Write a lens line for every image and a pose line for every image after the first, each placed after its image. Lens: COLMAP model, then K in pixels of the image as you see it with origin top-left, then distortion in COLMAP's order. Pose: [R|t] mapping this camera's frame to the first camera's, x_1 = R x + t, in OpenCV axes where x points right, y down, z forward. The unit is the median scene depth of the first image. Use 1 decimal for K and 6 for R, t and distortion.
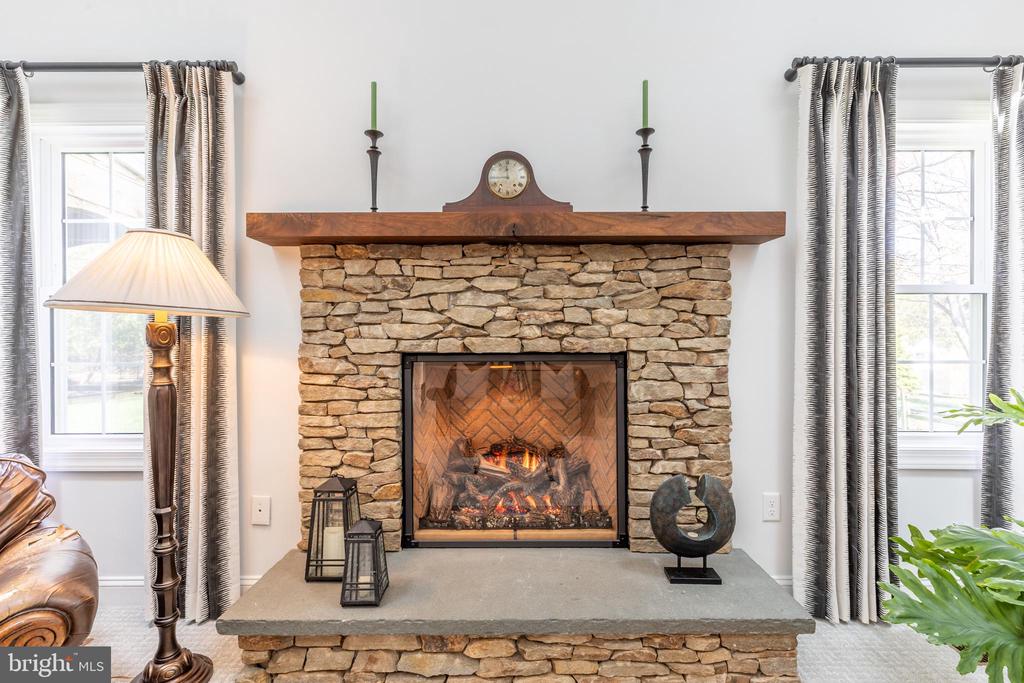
lens RADIAL K [[461.7, 0, 513.4], [0, 461.7, 342.6], [0, 0, 1]] dist [0.000234, 0.000295]
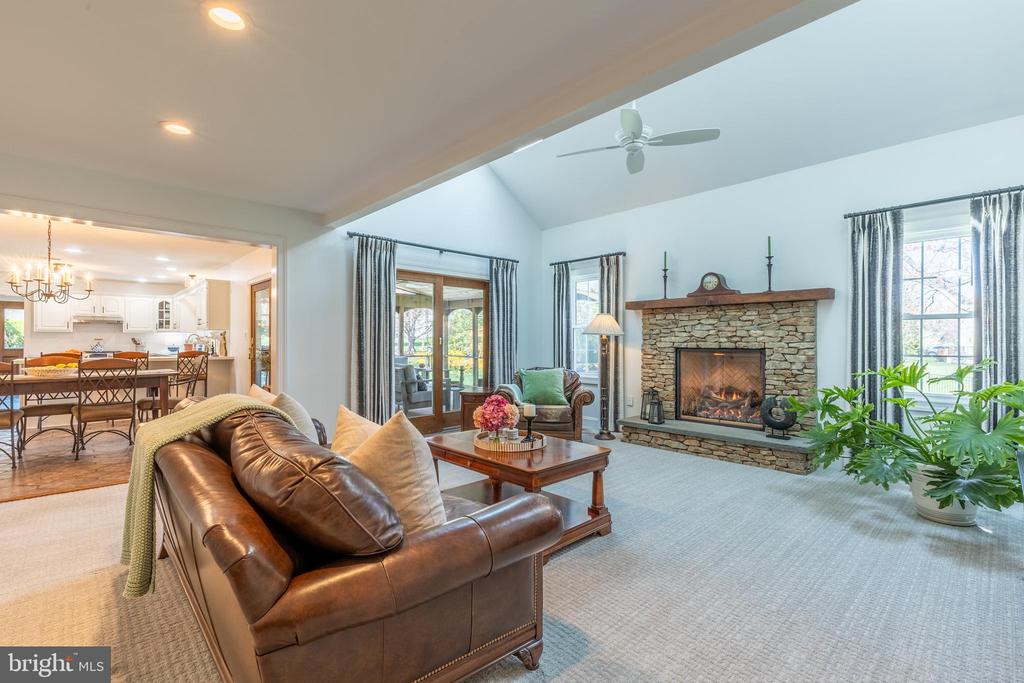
lens RADIAL K [[461.7, 0, 507.9], [0, 461.7, 341.4], [0, 0, 1]] dist [0.000234, 0.000295]
pose [[0.684390, 0.003514, -0.729107, 1.084950], [-0.008557, 0.999958, -0.003213, 0.003206], [0.729066, 0.008438, 0.684392, -1.612075]]
